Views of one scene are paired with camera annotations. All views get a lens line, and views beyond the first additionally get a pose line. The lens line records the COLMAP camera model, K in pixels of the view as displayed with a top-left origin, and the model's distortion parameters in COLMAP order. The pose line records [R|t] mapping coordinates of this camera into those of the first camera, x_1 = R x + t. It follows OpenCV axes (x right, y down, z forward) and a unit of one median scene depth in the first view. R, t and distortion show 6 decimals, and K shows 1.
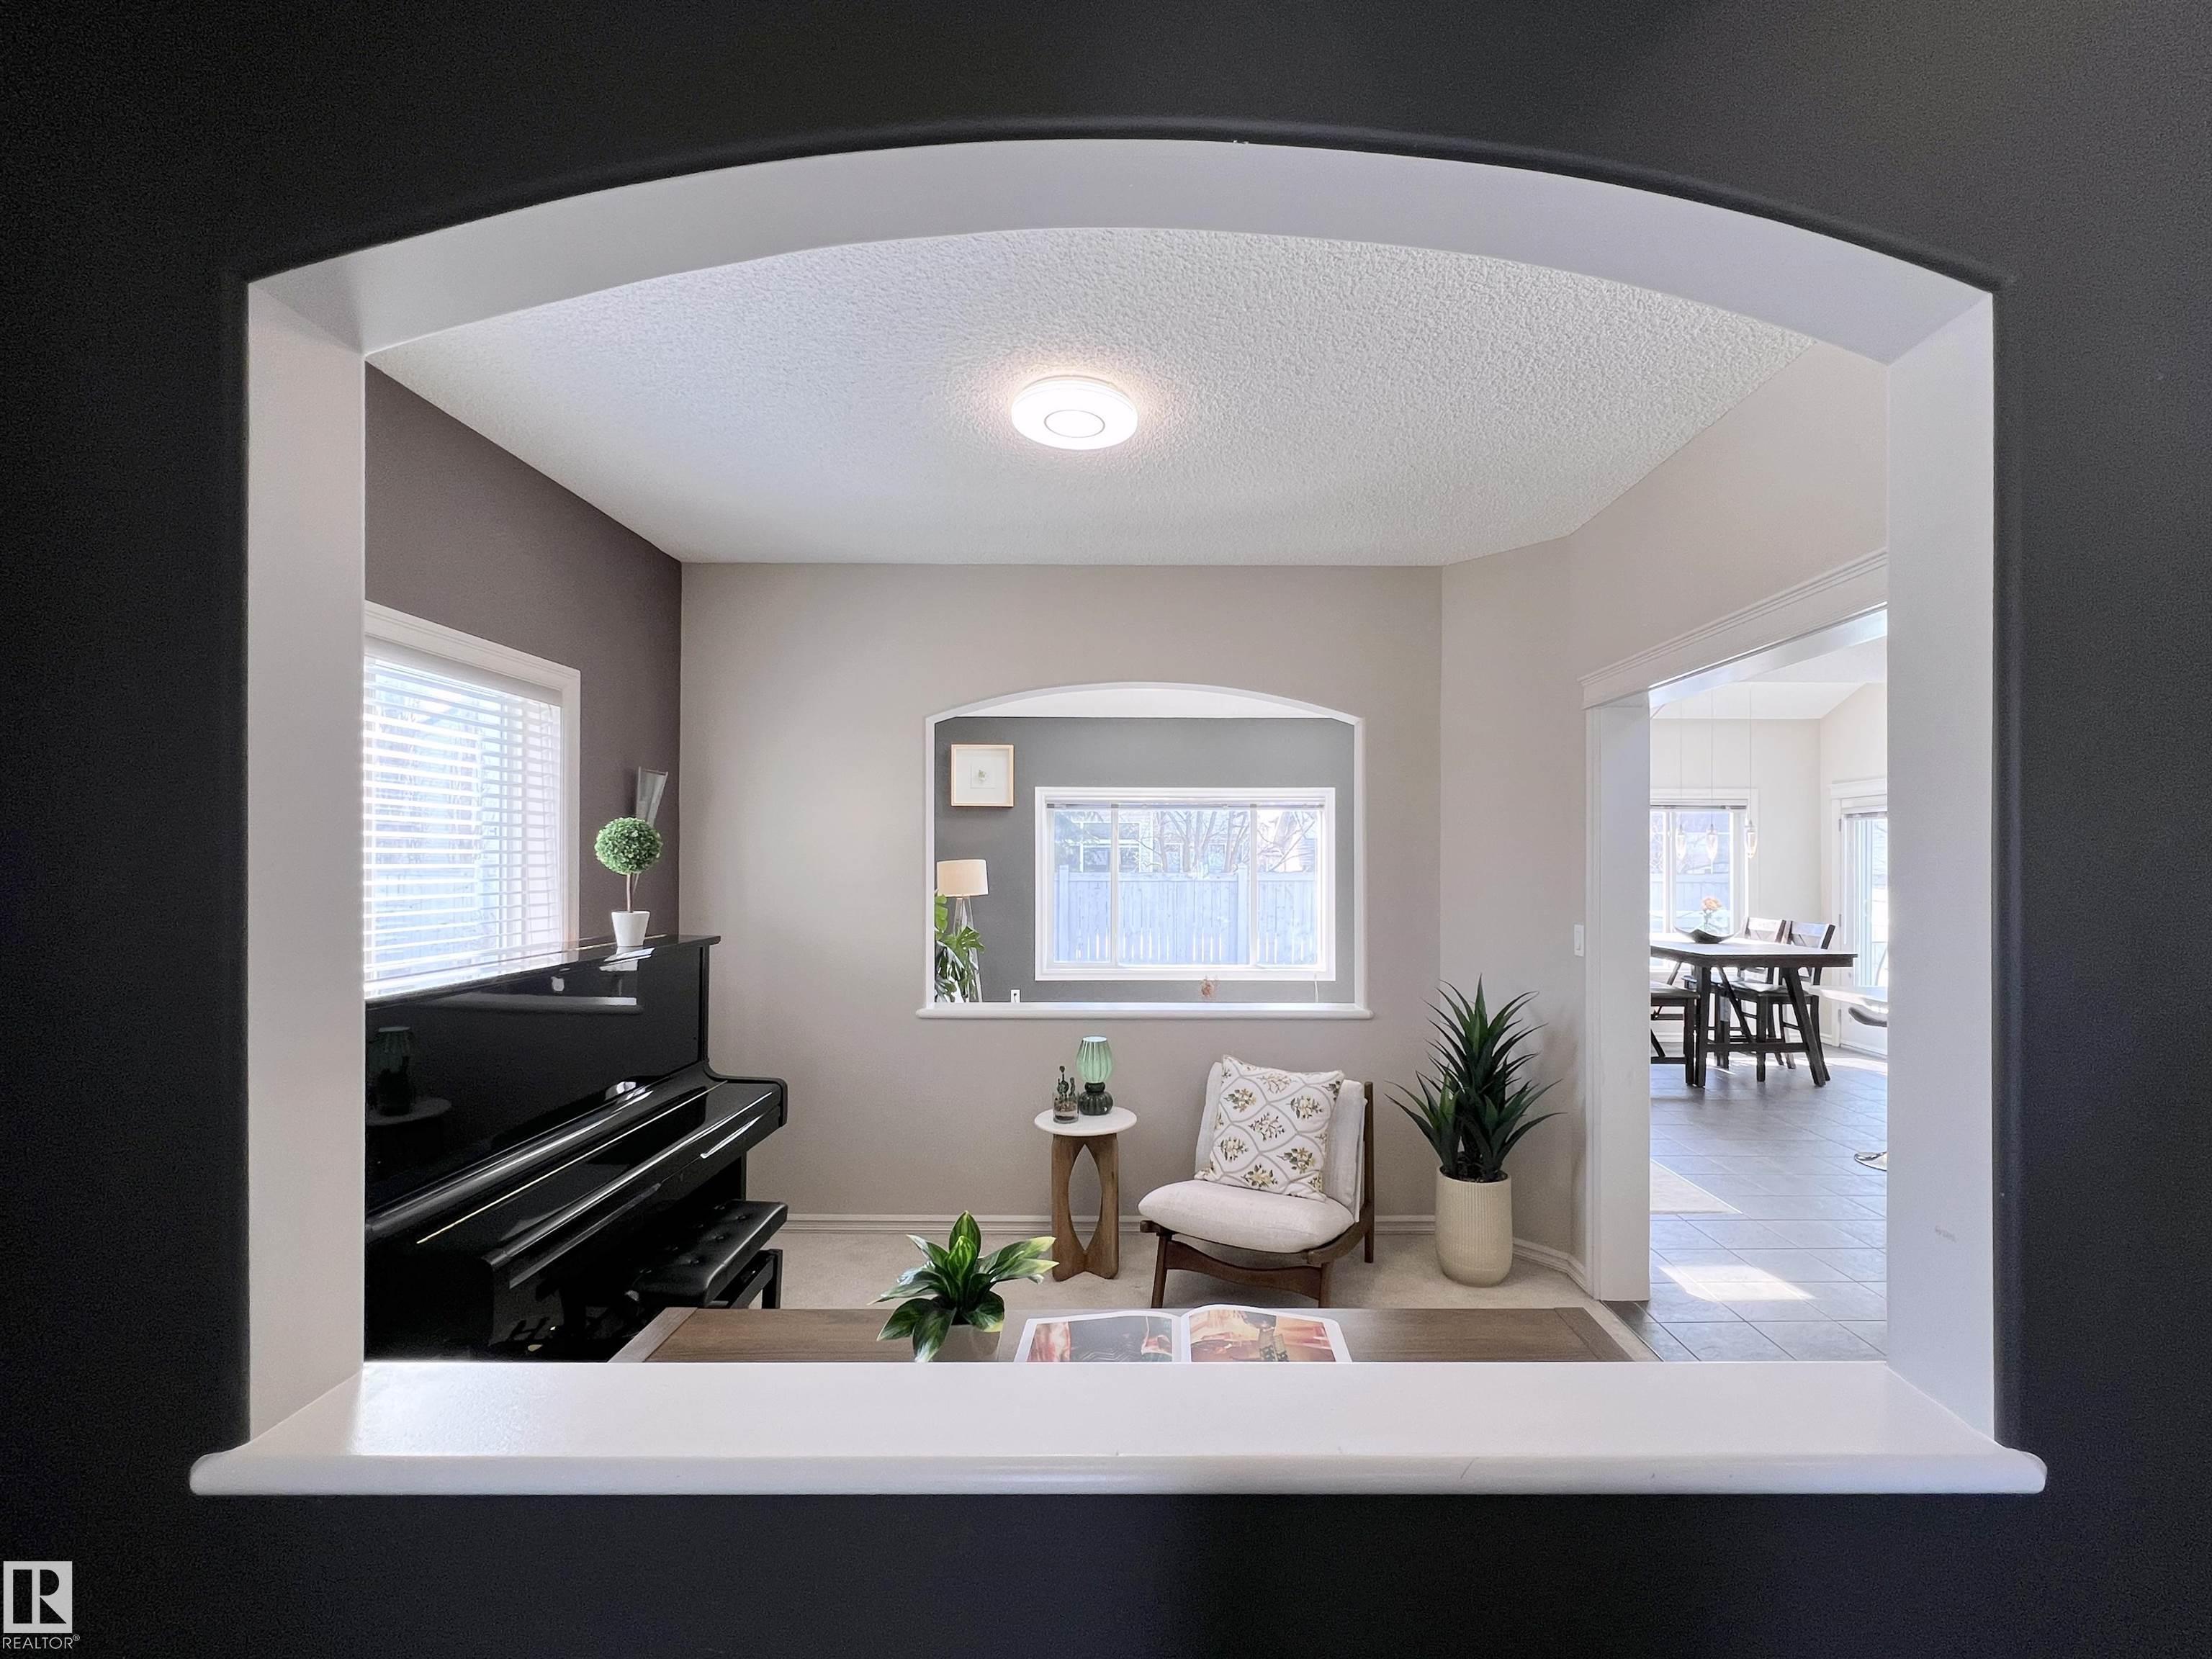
lens RADIAL K [[937.6, 0, 1157.6], [0, 937.6, 858.8], [0, 0, 1]] dist [-0.002636, -0.000136]
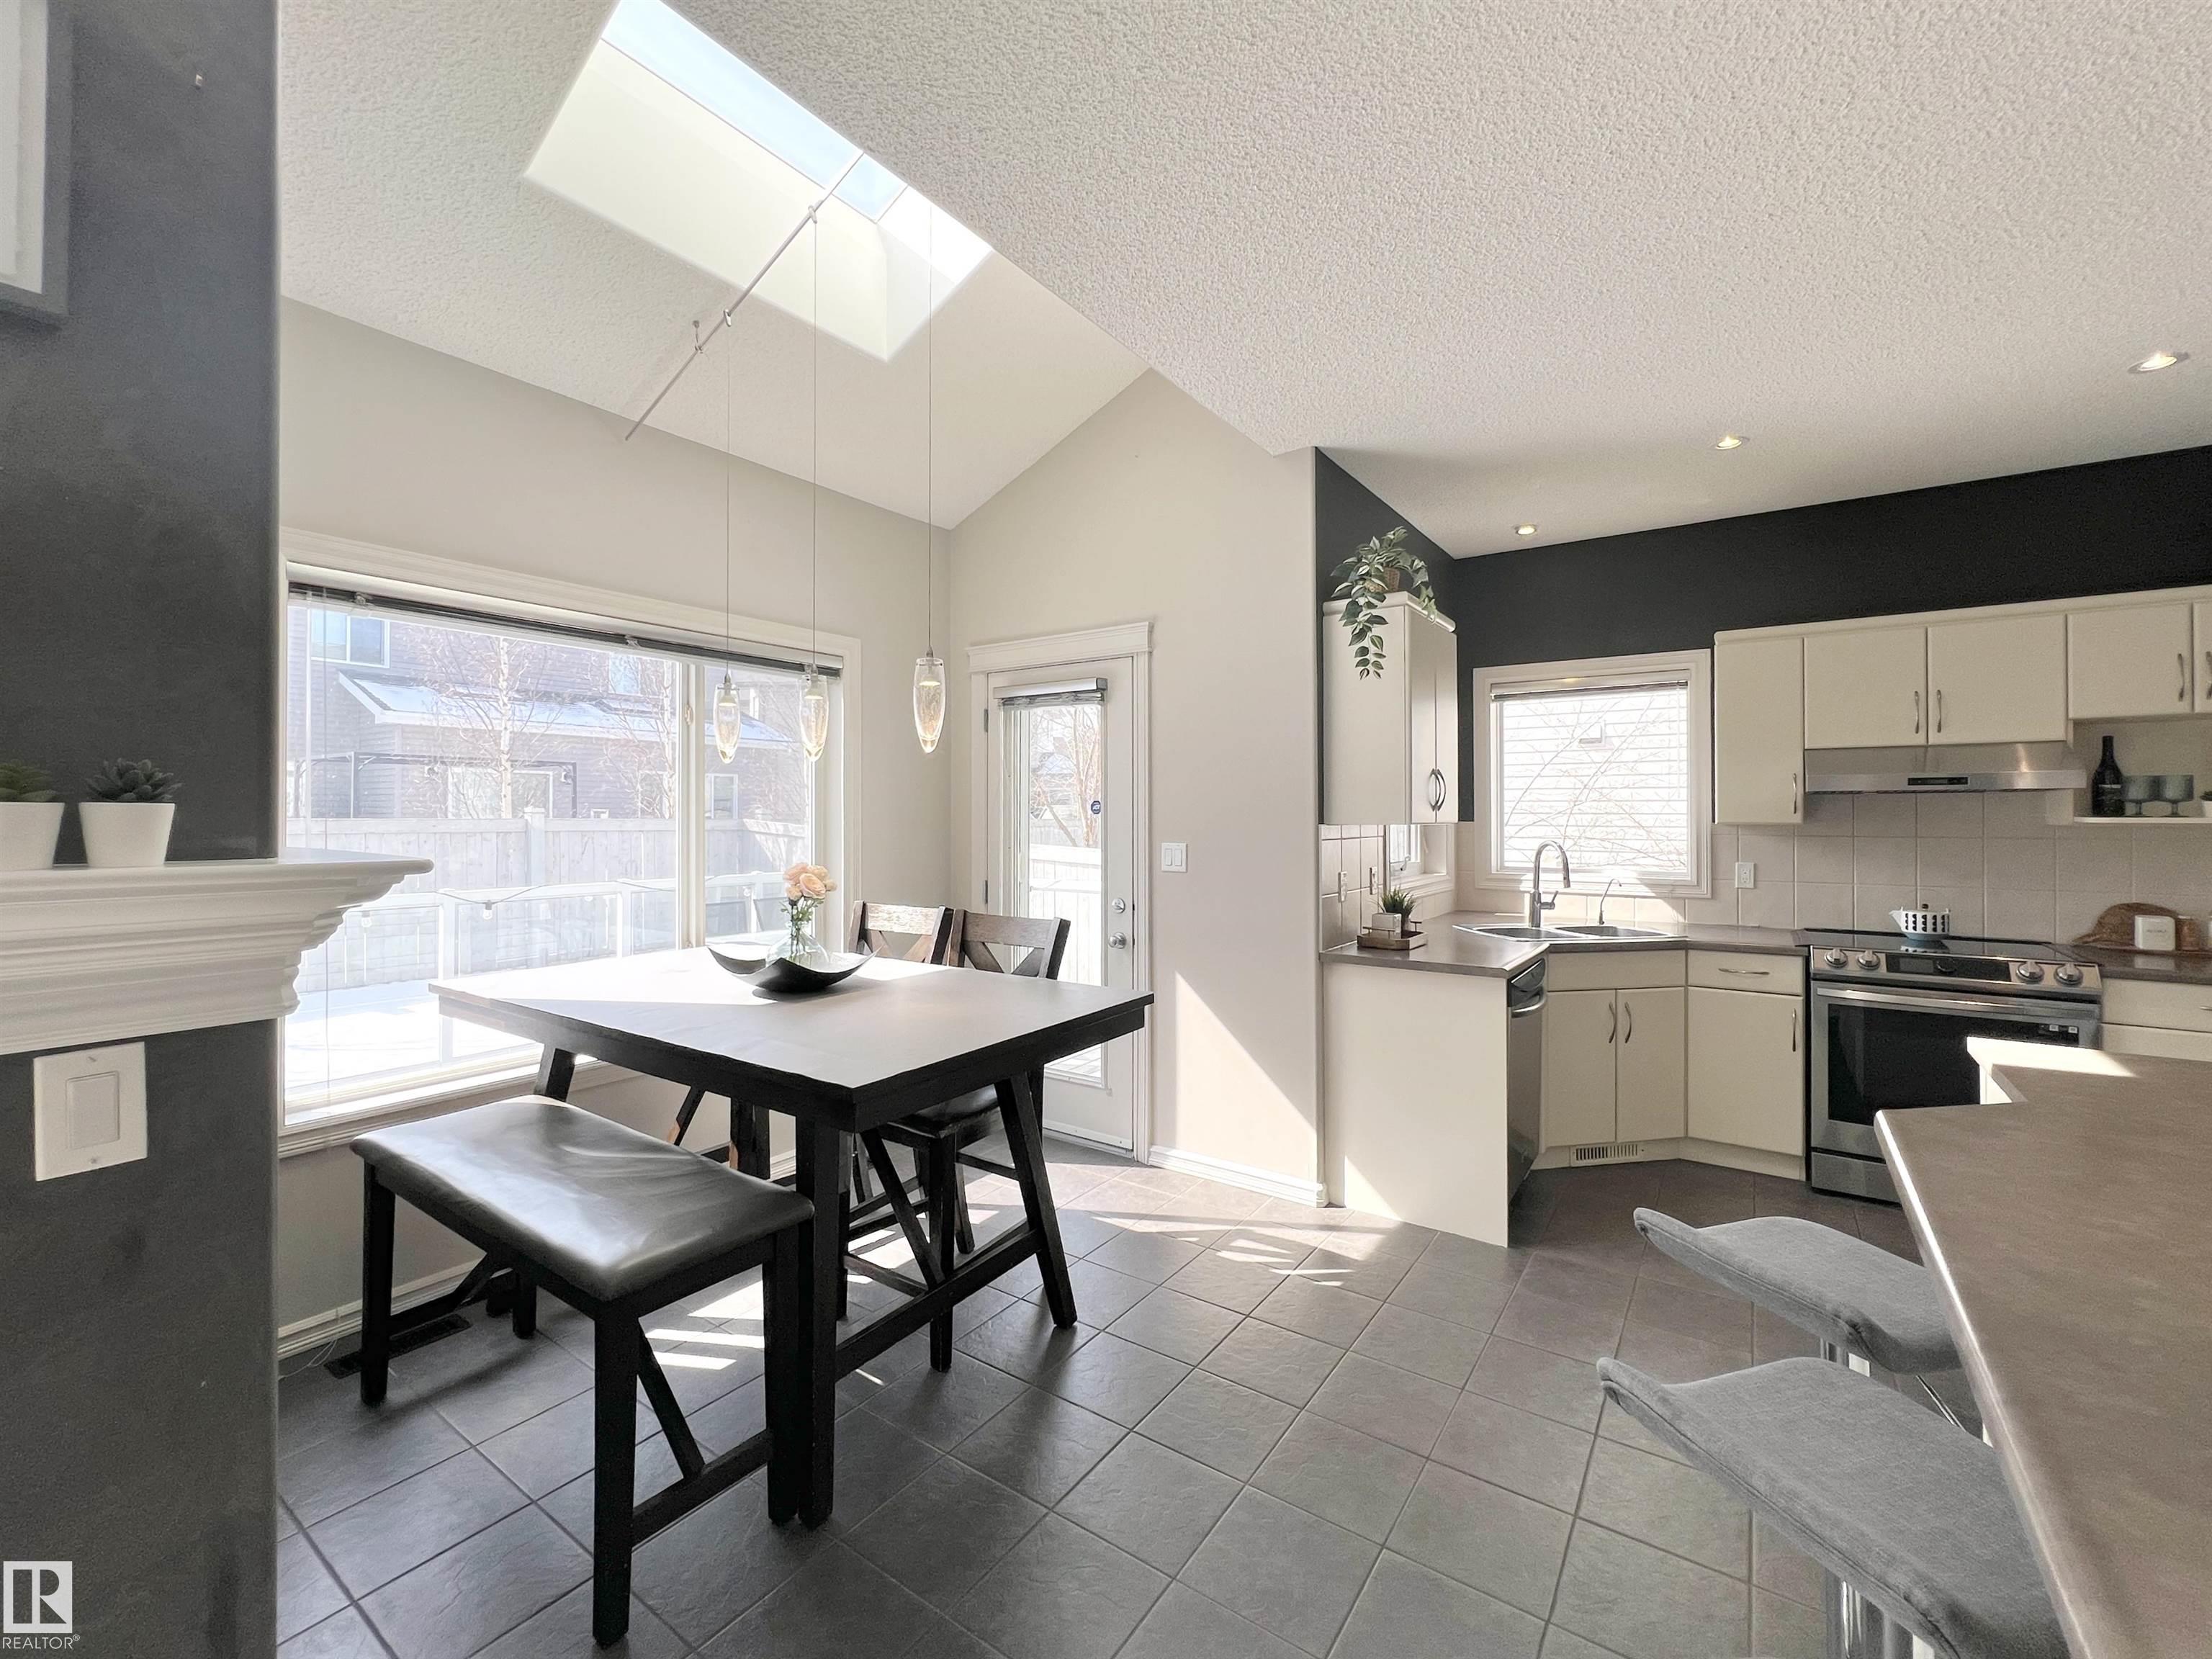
lens RADIAL K [[920.4, 0, 1118.6], [0, 920.4, 805.4], [0, 0, 1]] dist [-0.002900, -0.000065]
pose [[0.568815, 0.005428, 0.822448, 0.701785], [-0.001898, 0.999984, -0.005286, 0.036760], [-0.822463, 0.001446, 0.568816, 1.347136]]
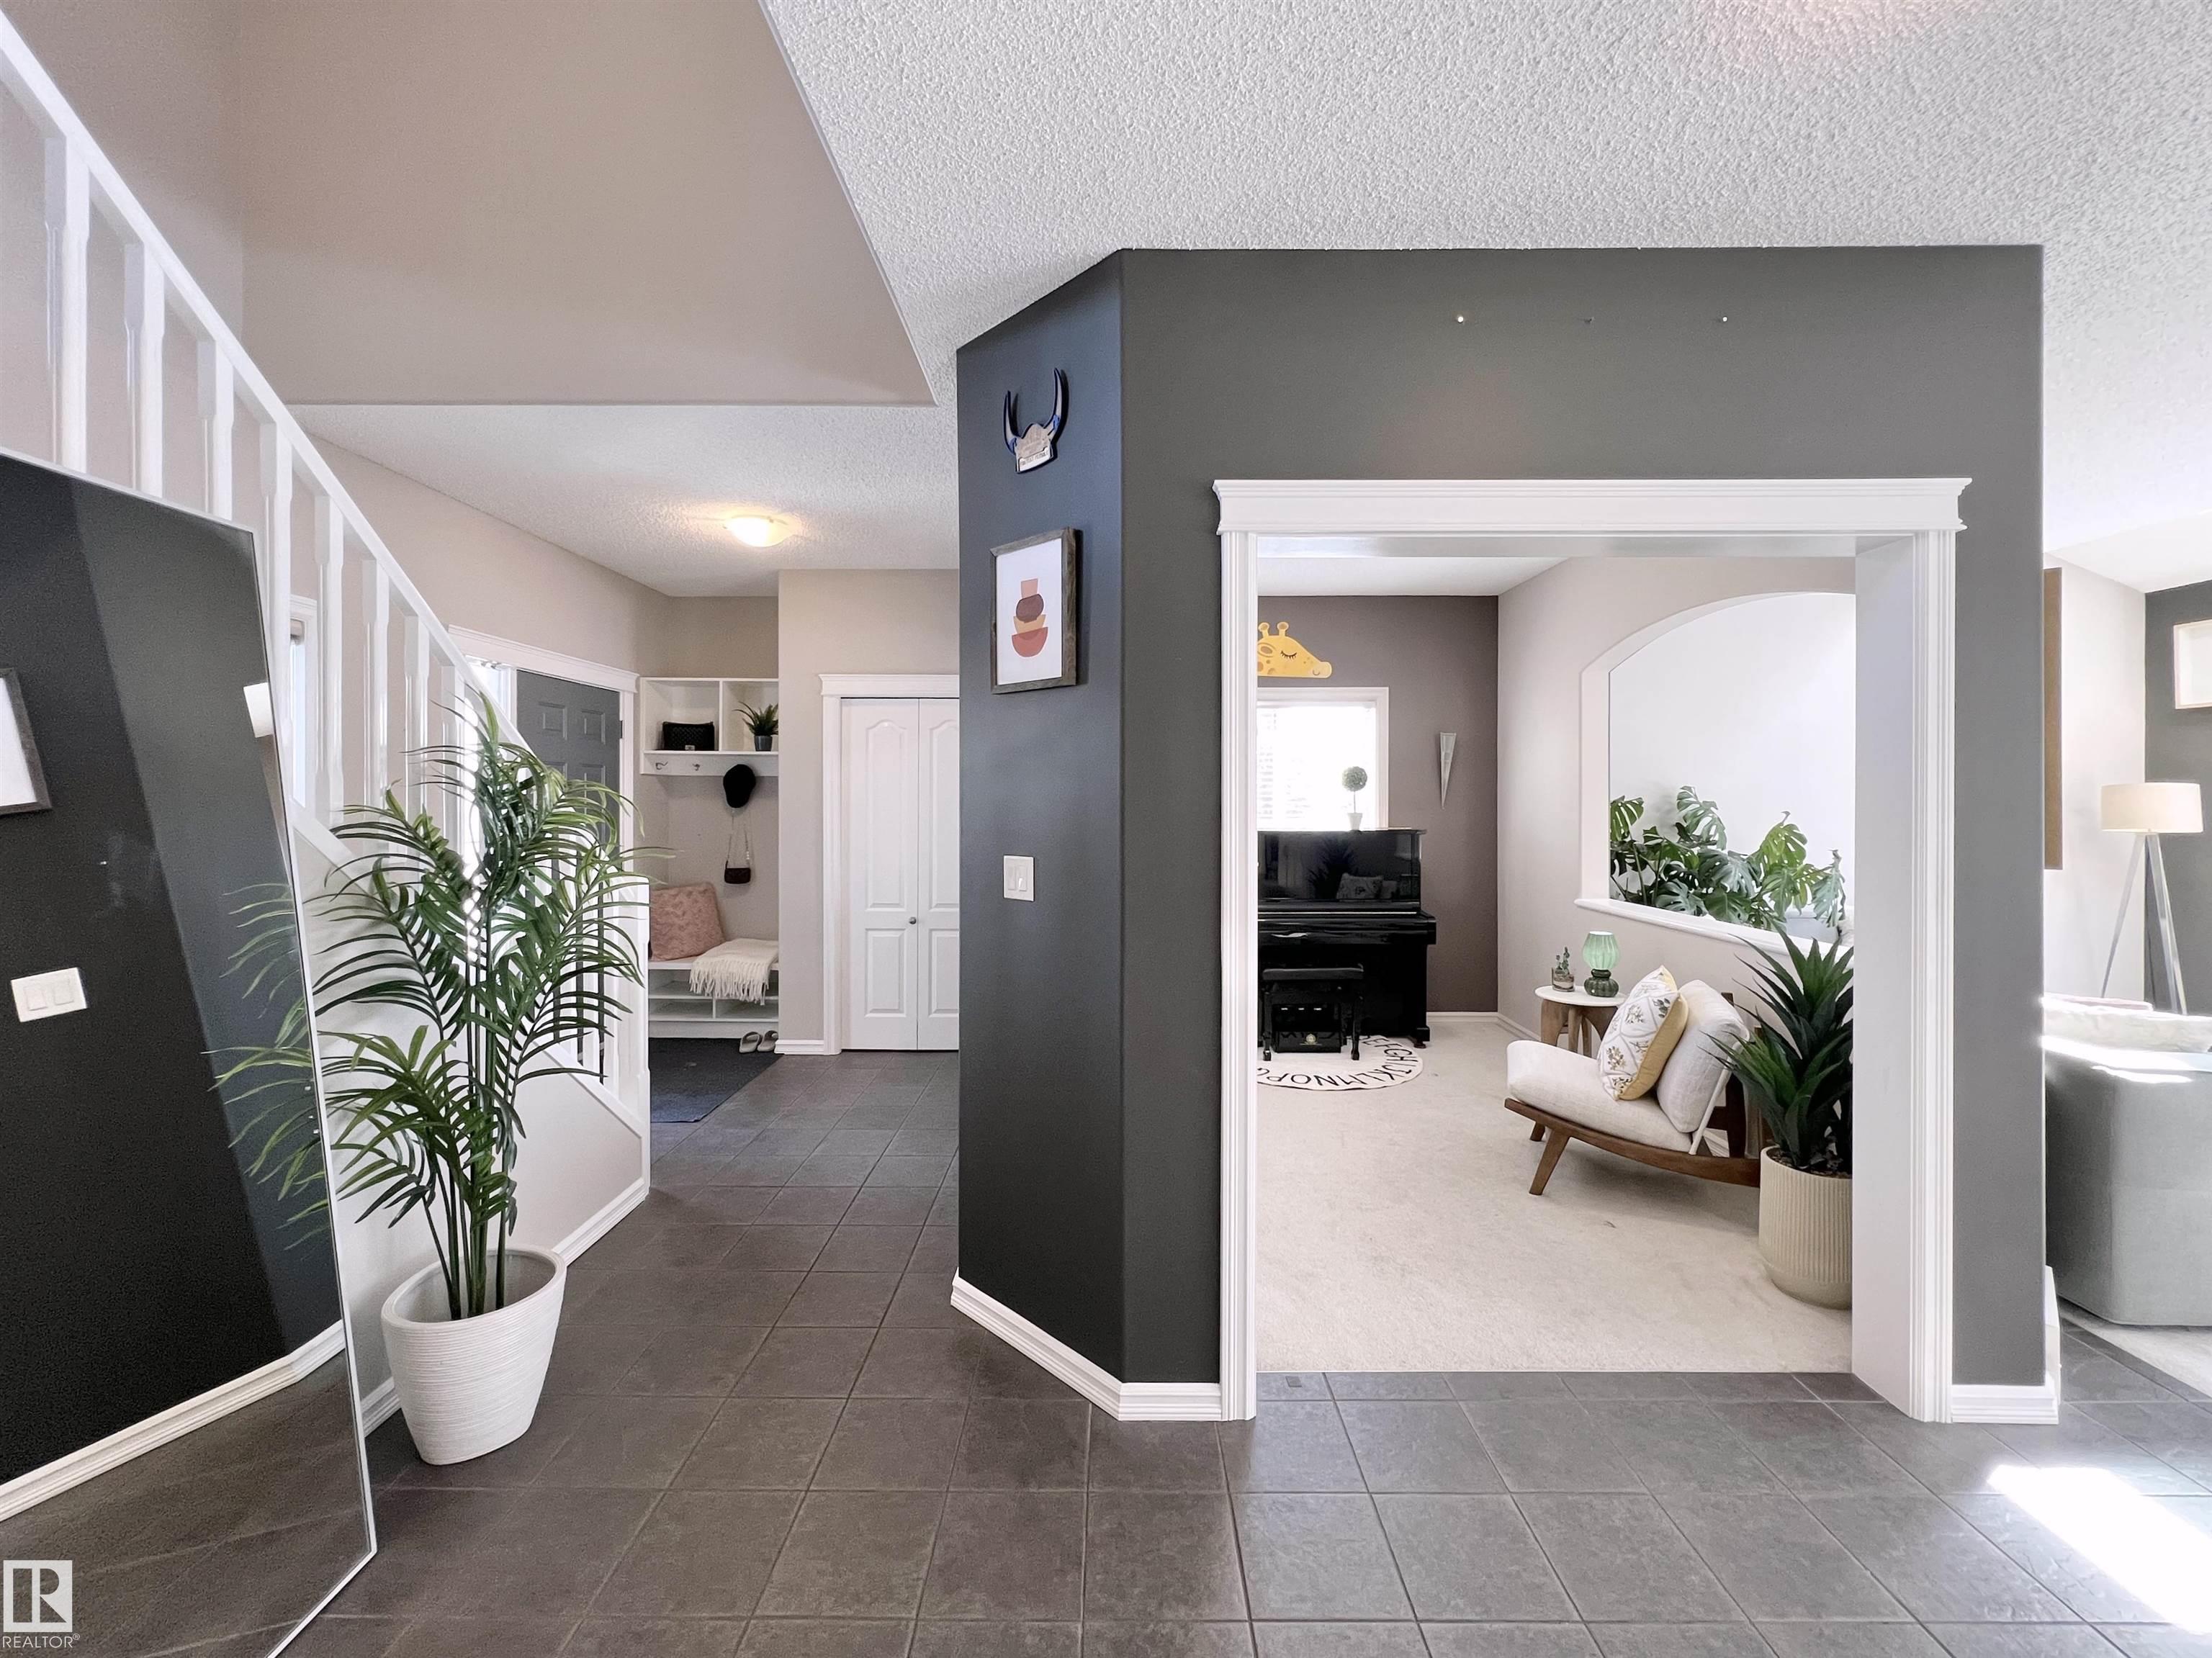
lens RADIAL K [[896.4, 0, 1105.3], [0, 896.4, 803.0], [0, 0, 1]] dist [0.001539, 0.000313]
pose [[-0.003684, 0.003933, -0.999985, 1.053272], [0.004495, 0.999982, 0.003916, 0.021563], [0.999983, -0.004480, -0.003701, 0.380071]]
